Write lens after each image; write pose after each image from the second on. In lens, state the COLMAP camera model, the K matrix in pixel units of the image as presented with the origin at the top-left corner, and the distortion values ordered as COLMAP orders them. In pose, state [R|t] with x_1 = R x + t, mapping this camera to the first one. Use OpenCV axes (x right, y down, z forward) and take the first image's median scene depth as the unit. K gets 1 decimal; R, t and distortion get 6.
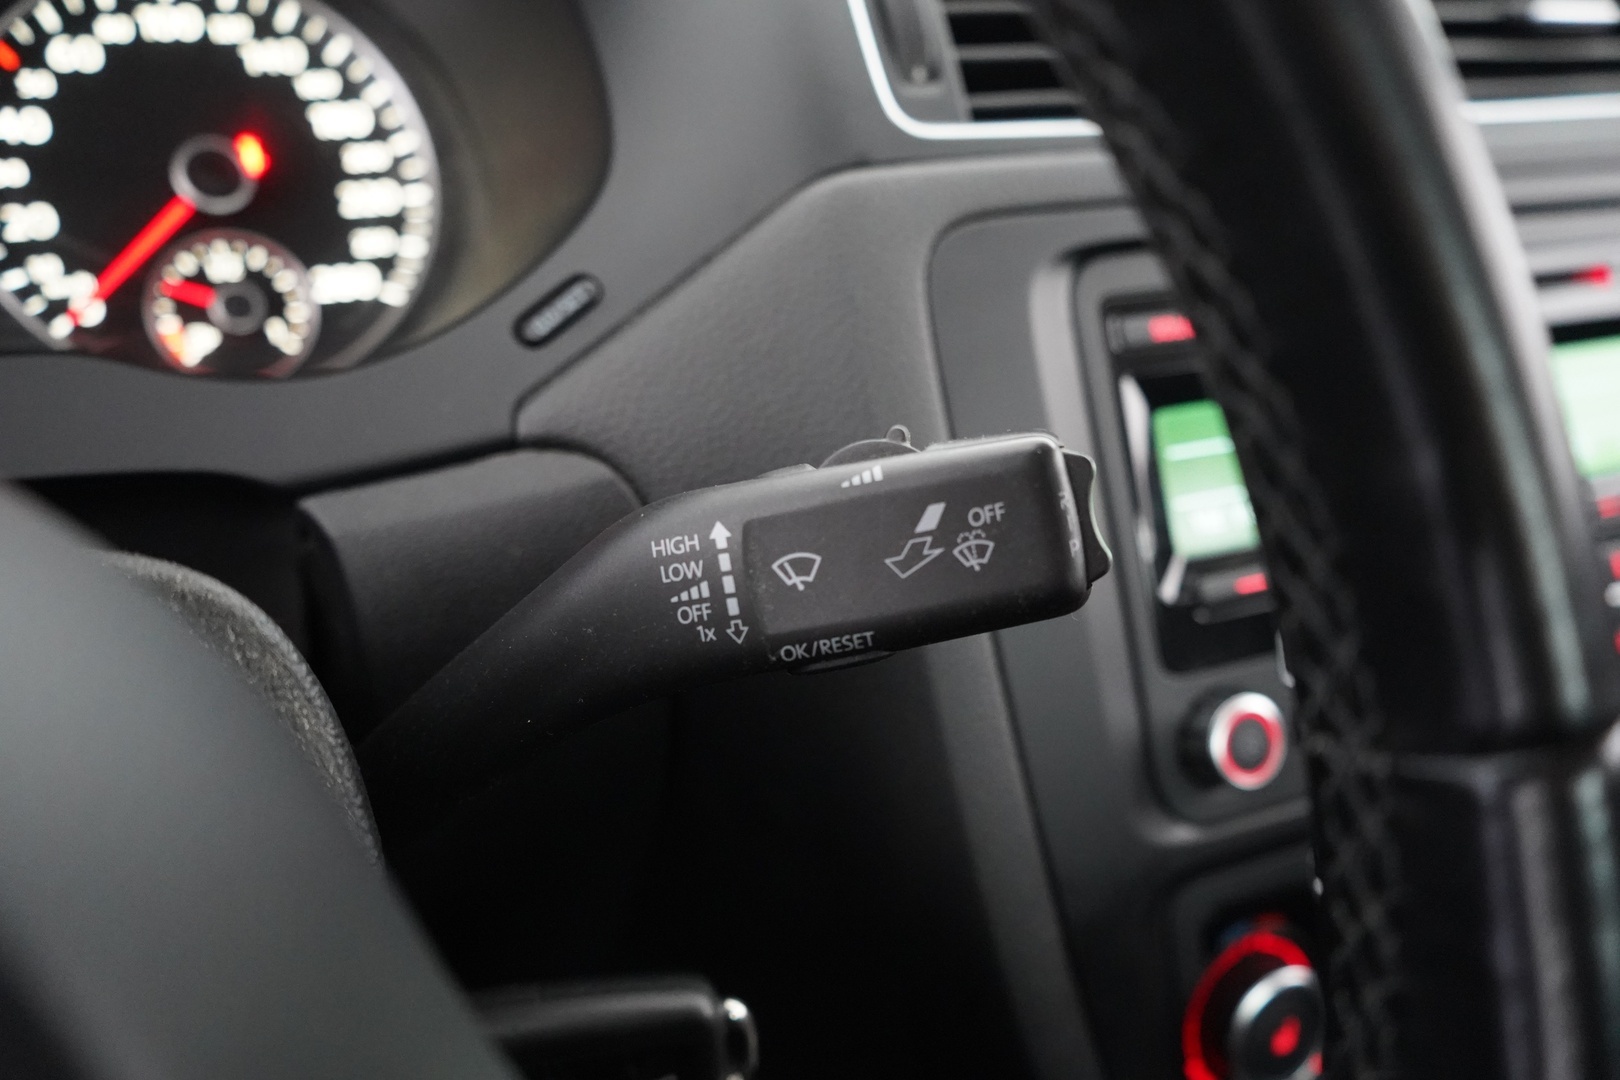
lens RADIAL K [[1315.2, 0, 808.1], [0, 1315.2, 538.4], [0, 0, 1]] dist [-0.013300, 0.021305]
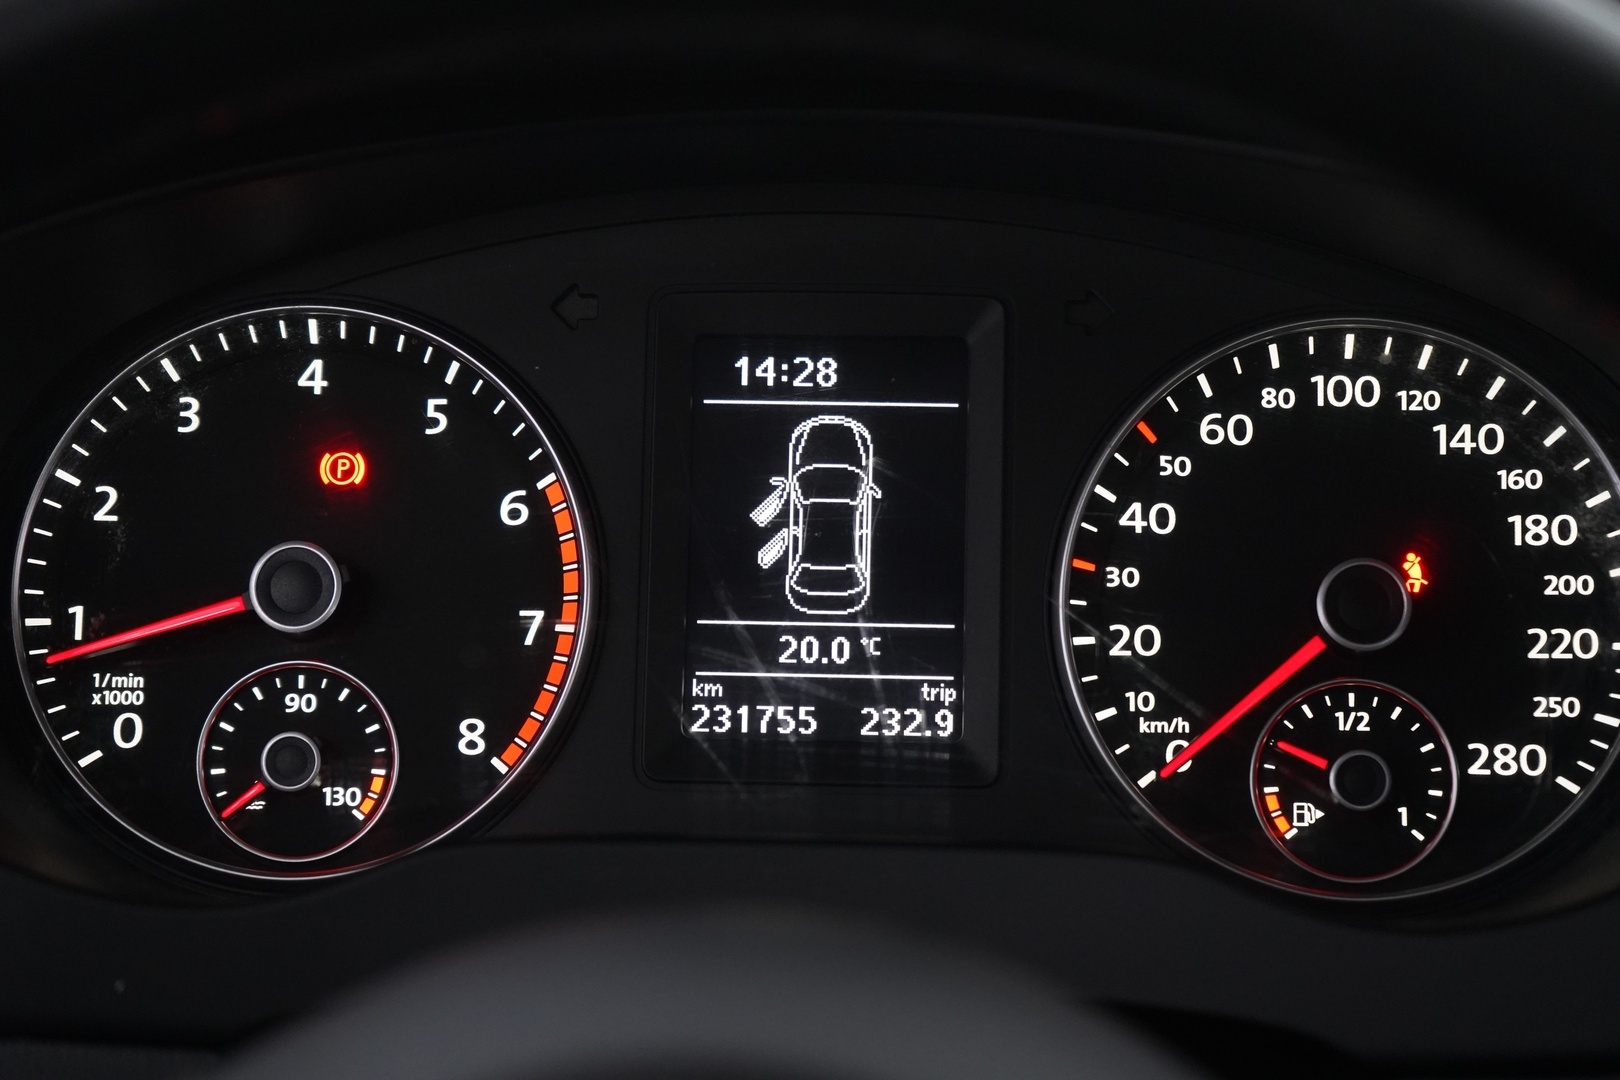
lens RADIAL K [[3263.7, 0, 822.8], [0, 3263.7, 532.9], [0, 0, 1]] dist [-0.073320, 0.000000]
pose [[0.845097, 0.125446, -0.519686, 0.236965], [-0.198808, 0.976109, -0.087675, -0.090254], [0.496272, 0.177412, 0.849847, -0.711437]]
